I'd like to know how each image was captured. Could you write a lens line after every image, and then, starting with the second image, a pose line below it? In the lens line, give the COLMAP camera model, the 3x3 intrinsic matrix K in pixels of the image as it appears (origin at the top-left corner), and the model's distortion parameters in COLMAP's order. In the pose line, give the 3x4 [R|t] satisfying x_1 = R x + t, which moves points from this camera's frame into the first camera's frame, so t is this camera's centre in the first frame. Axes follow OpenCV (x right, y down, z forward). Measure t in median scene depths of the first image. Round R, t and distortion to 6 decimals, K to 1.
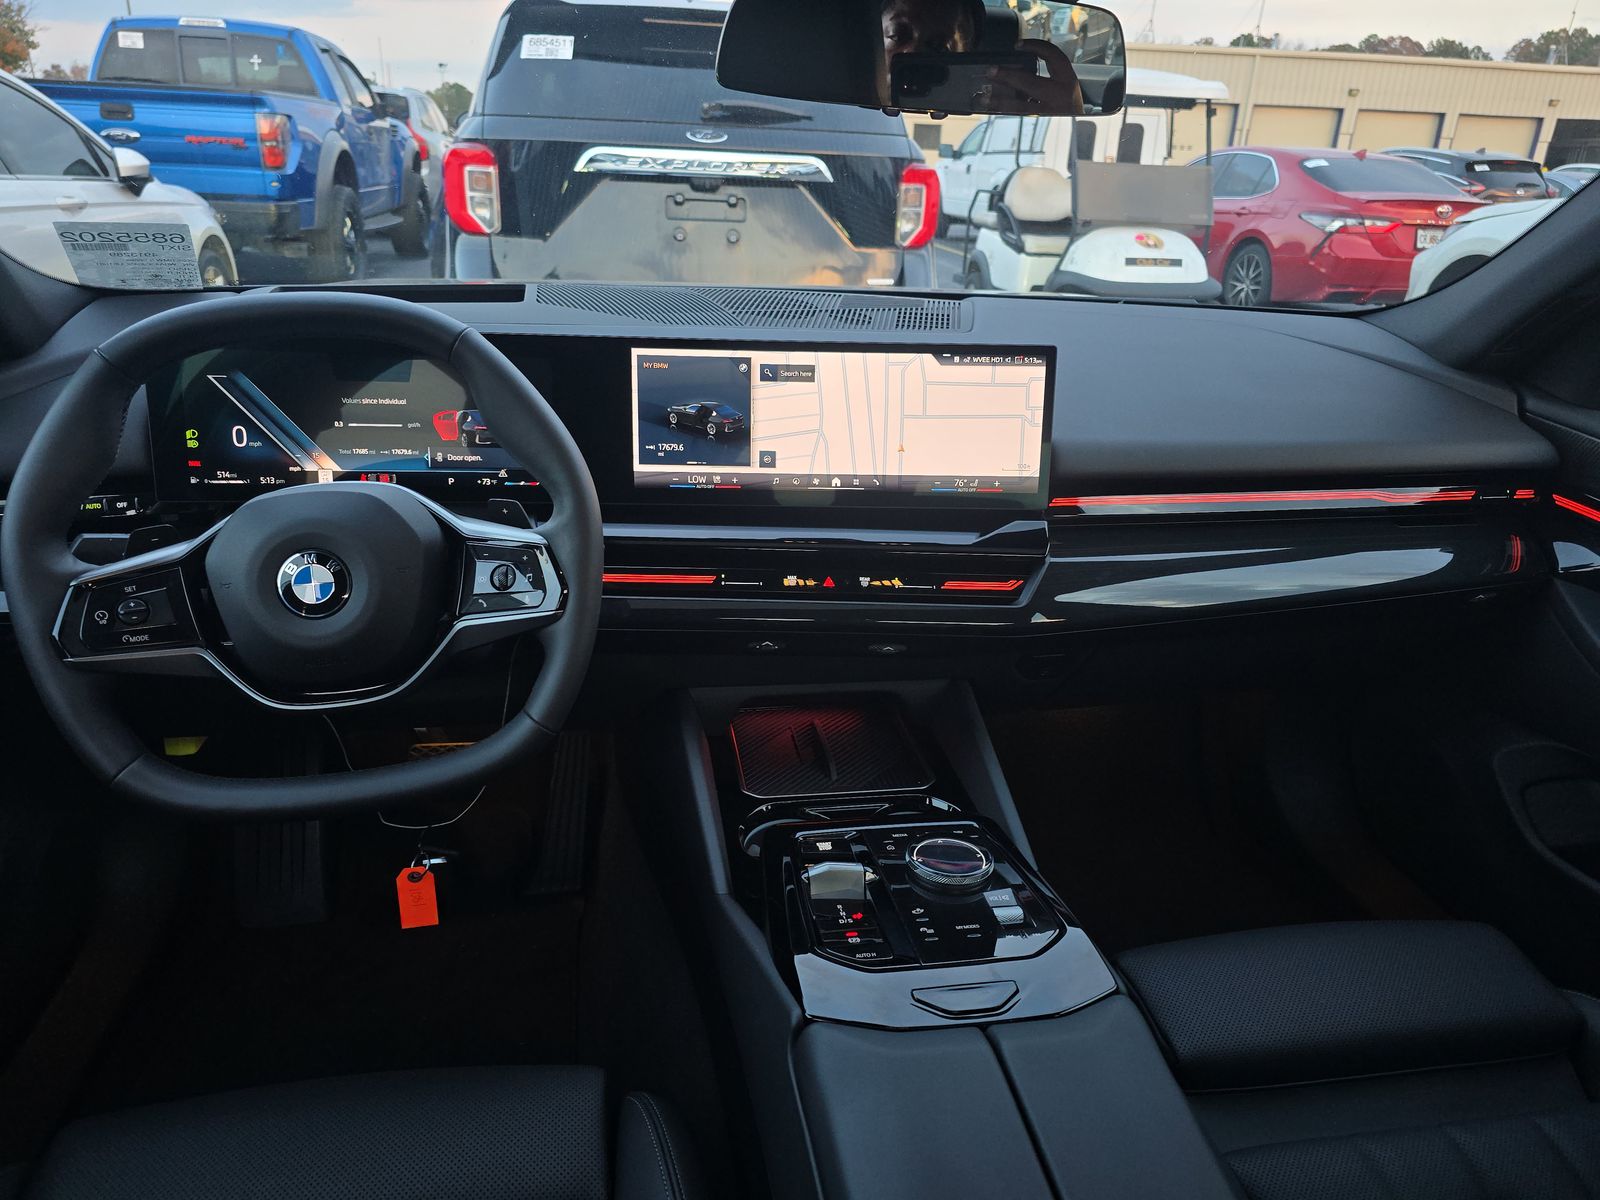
lens RADIAL K [[1062.6, 0, 799.6], [0, 1062.6, 611.3], [0, 0, 1]] dist [0.016130, -0.003517]
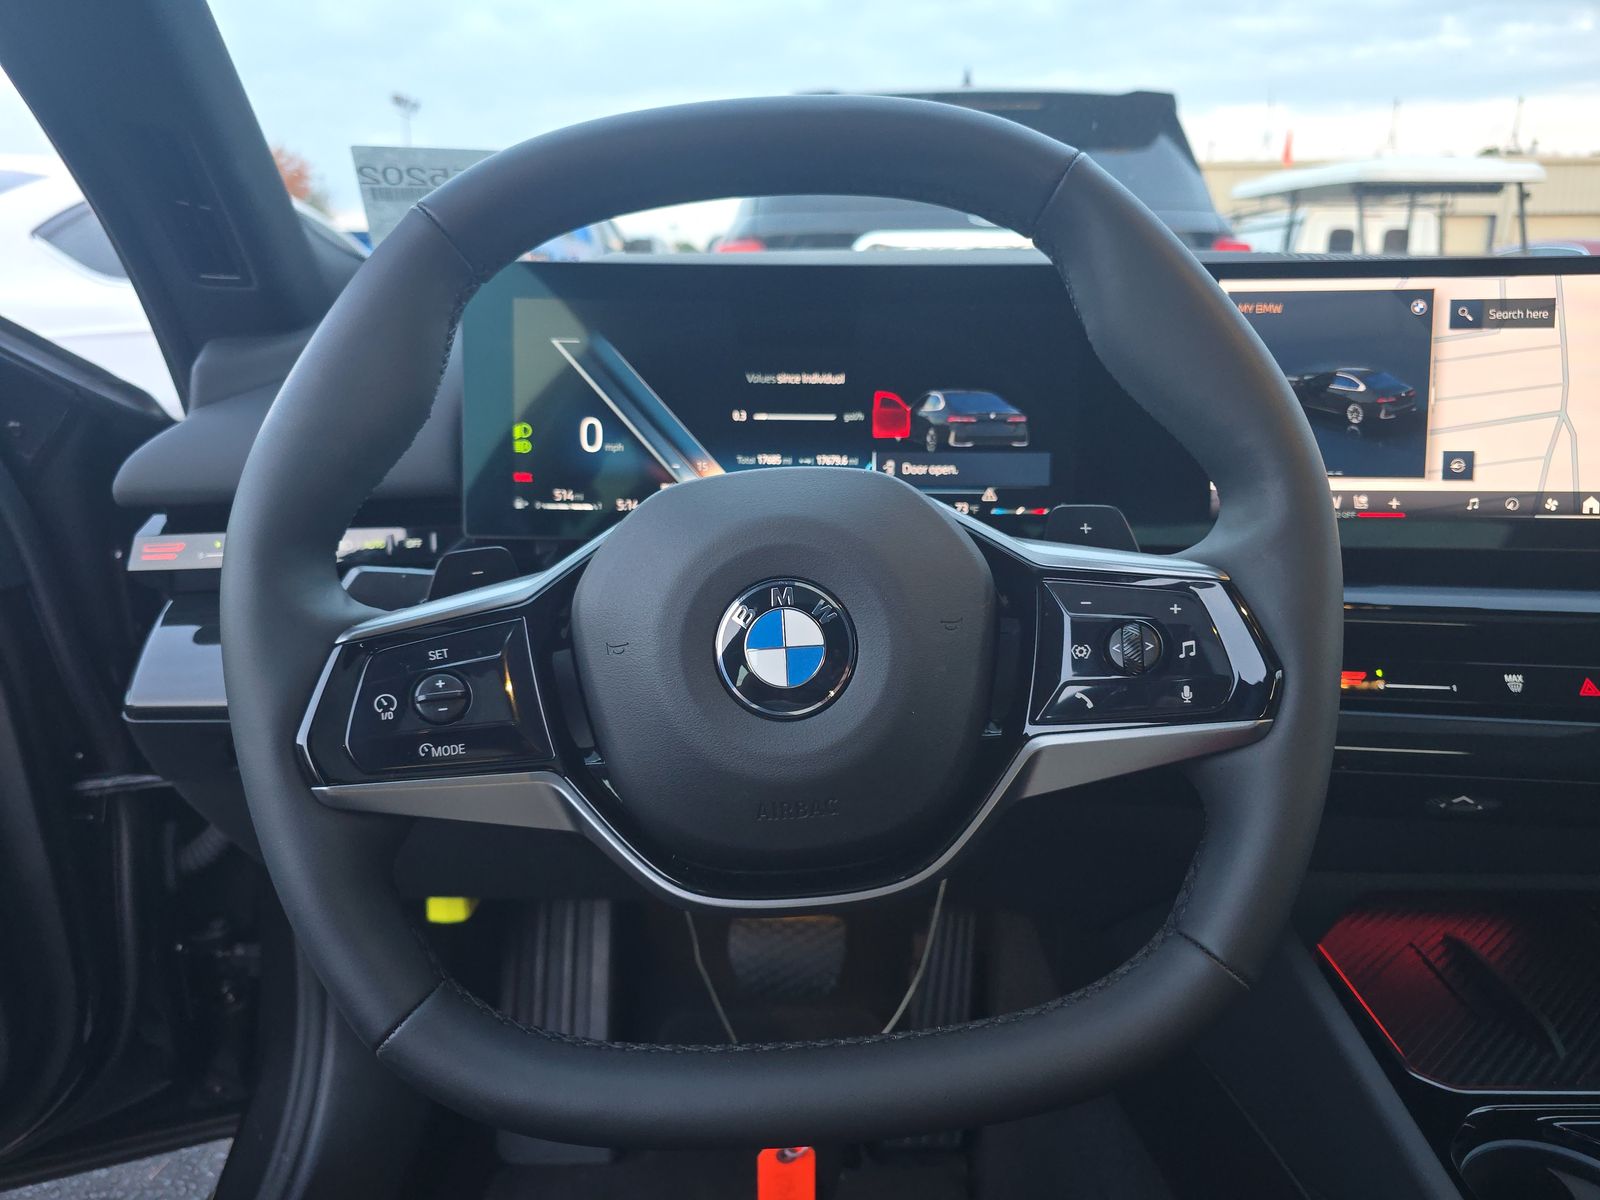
lens RADIAL K [[1069.6, 0, 800.0], [0, 1069.6, 600.0], [0, 0, 1]] dist [0.067286, -0.082915]
pose [[0.983604, 0.004148, -0.180295, -0.277560], [-0.028376, 0.990842, -0.132012, 0.013378], [0.178096, 0.134963, 0.974714, 0.399334]]
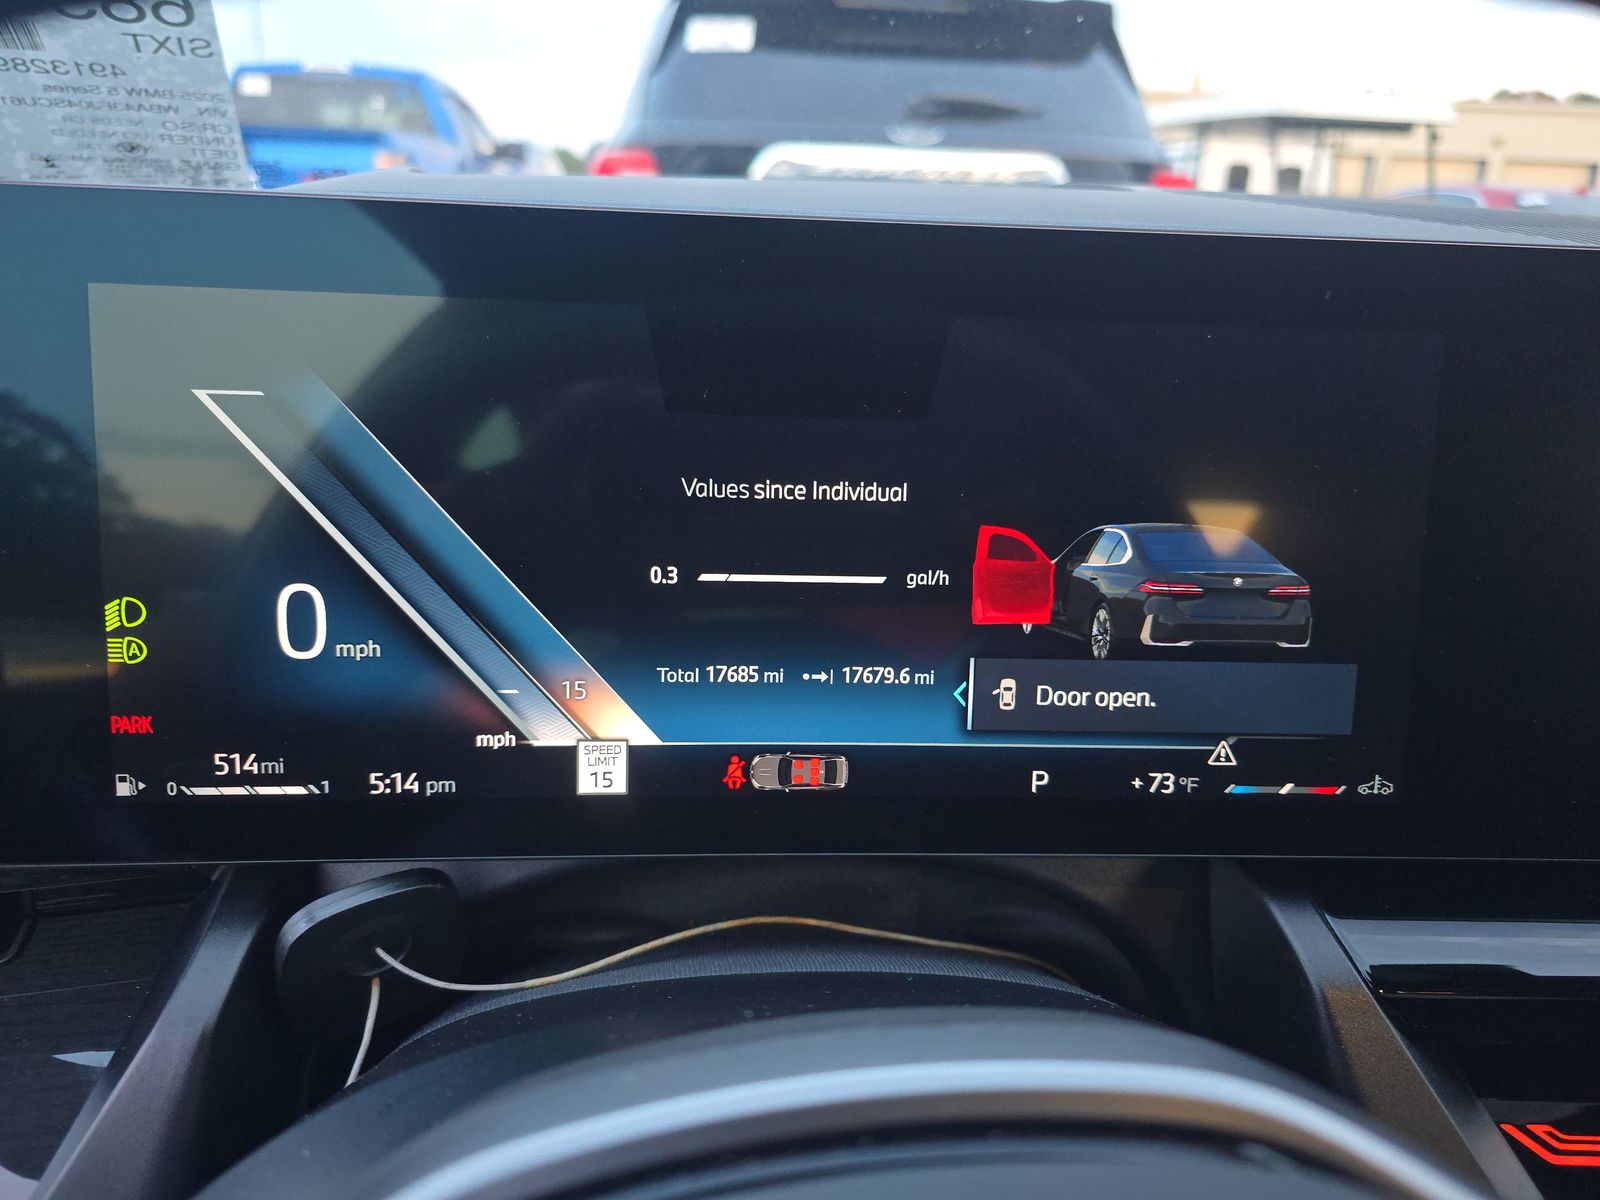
lens RADIAL K [[1071.9, 0, 784.2], [0, 1071.9, 599.4], [0, 0, 1]] dist [0.018525, -0.034616]
pose [[0.995979, 0.019498, -0.087443, -0.371062], [-0.025094, 0.997675, -0.063359, -0.150252], [0.086004, 0.065299, 0.994153, 0.722924]]
